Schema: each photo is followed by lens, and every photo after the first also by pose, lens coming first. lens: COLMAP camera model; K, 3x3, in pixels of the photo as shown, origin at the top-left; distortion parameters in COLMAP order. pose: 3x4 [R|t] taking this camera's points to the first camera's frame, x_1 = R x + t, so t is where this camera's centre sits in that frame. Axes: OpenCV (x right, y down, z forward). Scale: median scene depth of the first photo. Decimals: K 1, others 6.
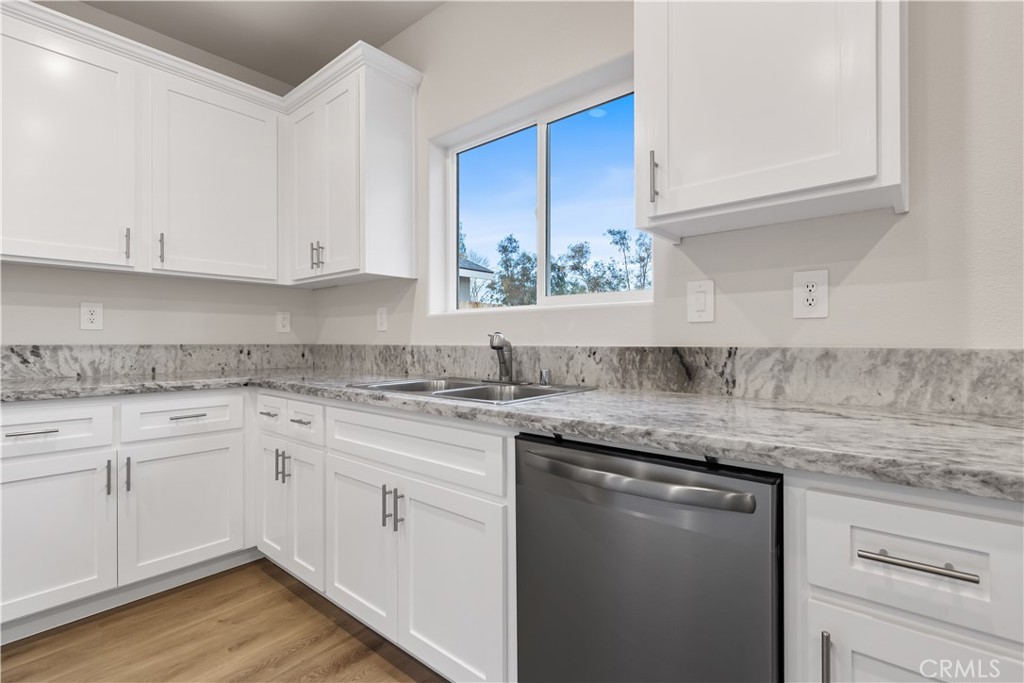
lens RADIAL K [[480.7, 0, 511.8], [0, 480.7, 343.6], [0, 0, 1]] dist [0.003096, -0.001802]
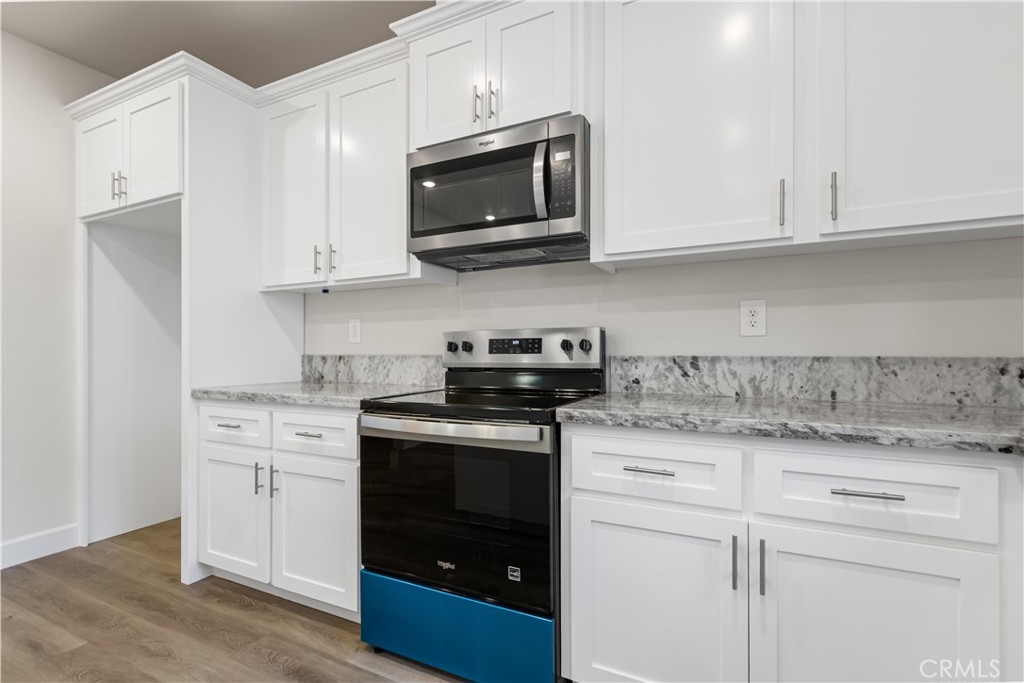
lens RADIAL K [[480.7, 0, 503.4], [0, 480.7, 349.8], [0, 0, 1]] dist [0.003096, -0.001802]
pose [[0.232092, -0.006215, -0.972674, -0.266517], [-0.005342, 0.999956, -0.007664, 0.001002], [0.972679, 0.006975, 0.232048, 0.518034]]
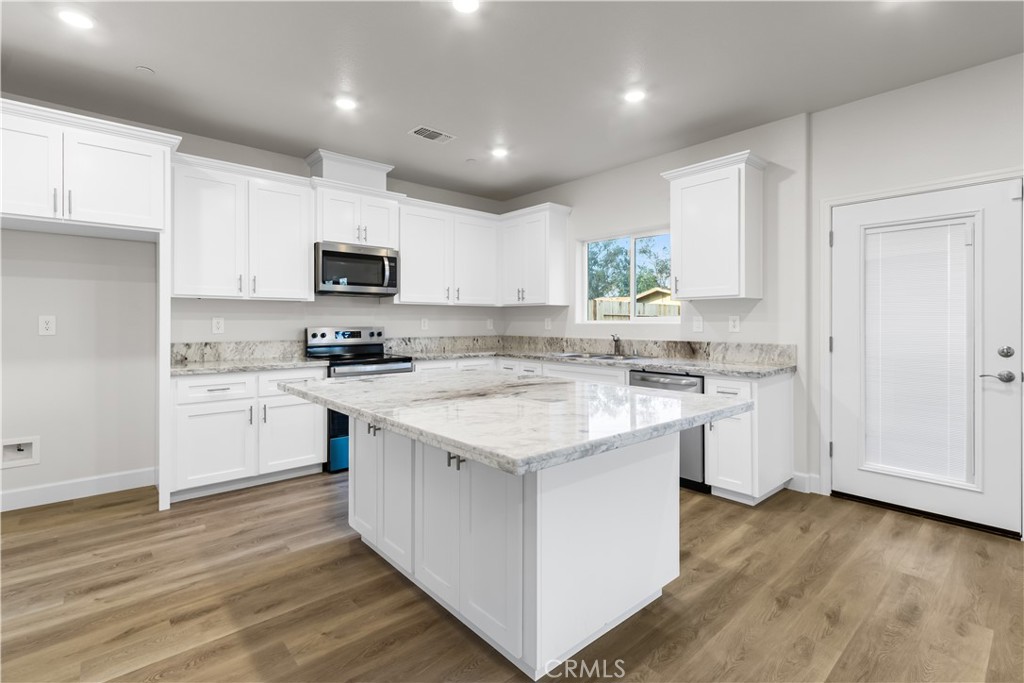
lens RADIAL K [[480.7, 0, 511.6], [0, 480.7, 326.4], [0, 0, 1]] dist [0.003096, -0.001802]
pose [[0.990953, 0.002335, -0.134192, -0.203573], [-0.001870, 0.999992, 0.003590, -0.063672], [0.134199, -0.003307, 0.990949, -1.348464]]
